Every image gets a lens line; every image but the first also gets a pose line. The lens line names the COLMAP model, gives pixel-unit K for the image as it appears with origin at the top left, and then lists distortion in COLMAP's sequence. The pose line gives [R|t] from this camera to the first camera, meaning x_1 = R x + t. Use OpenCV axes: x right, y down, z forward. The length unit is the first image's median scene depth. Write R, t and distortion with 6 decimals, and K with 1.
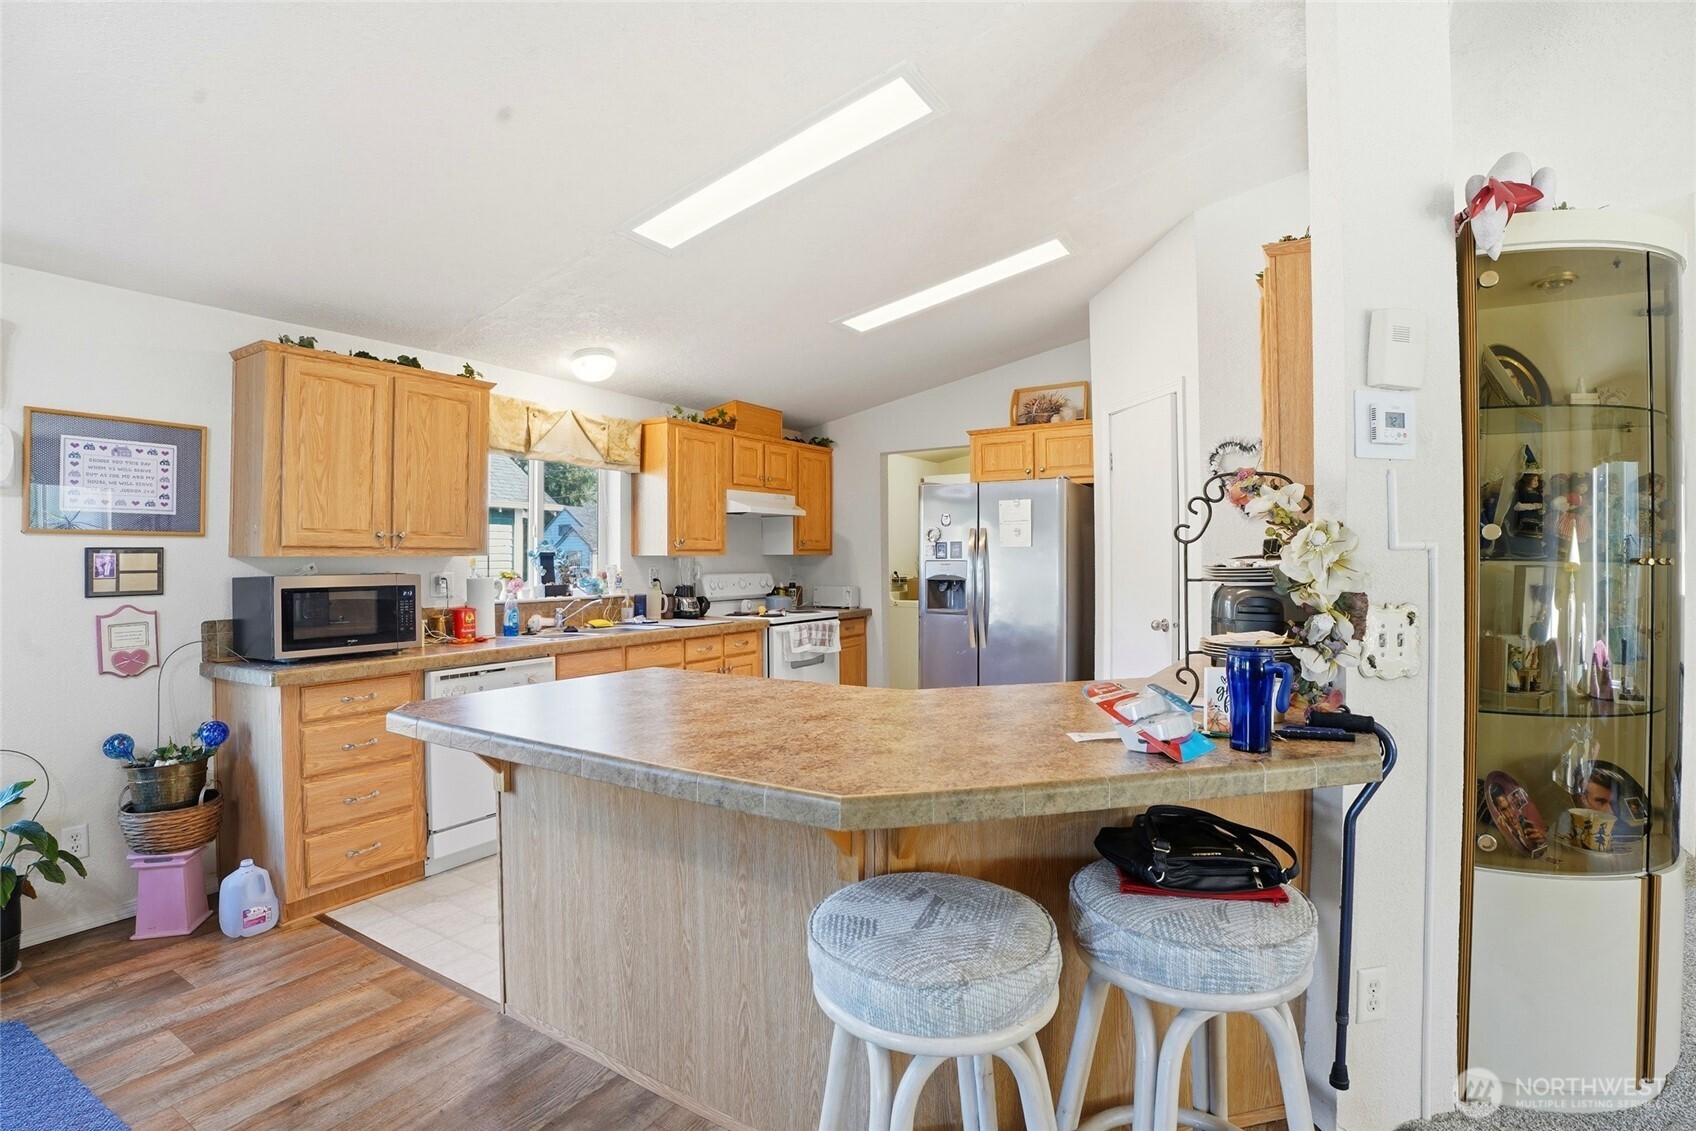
lens RADIAL K [[807.1, 0, 848.5], [0, 807.1, 550.4], [0, 0, 1]] dist [-0.079753, 0.023947]
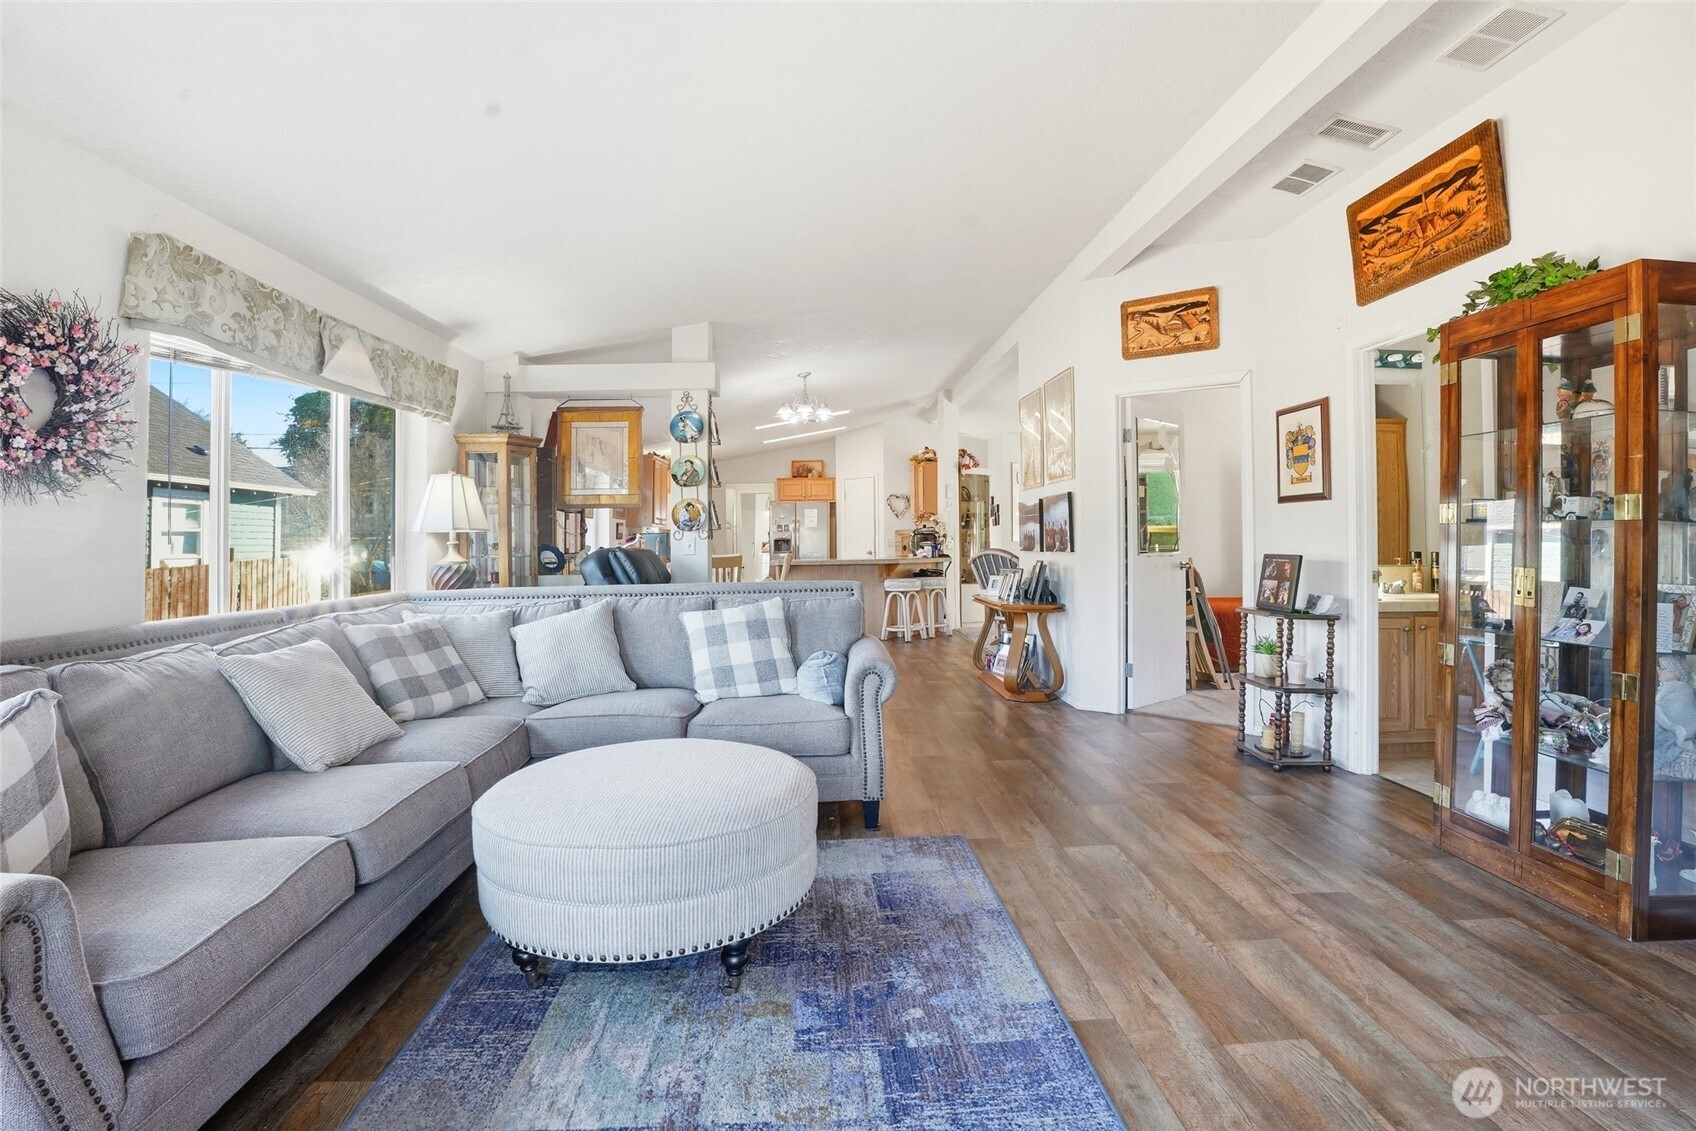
lens RADIAL K [[822.4, 0, 842.7], [0, 822.4, 530.0], [0, 0, 1]] dist [-0.082579, 0.027992]
pose [[0.830100, 0.006309, 0.557578, -1.942972], [-0.001825, 0.999961, -0.008597, 0.045900], [-0.557611, 0.006119, 0.830080, -2.090976]]
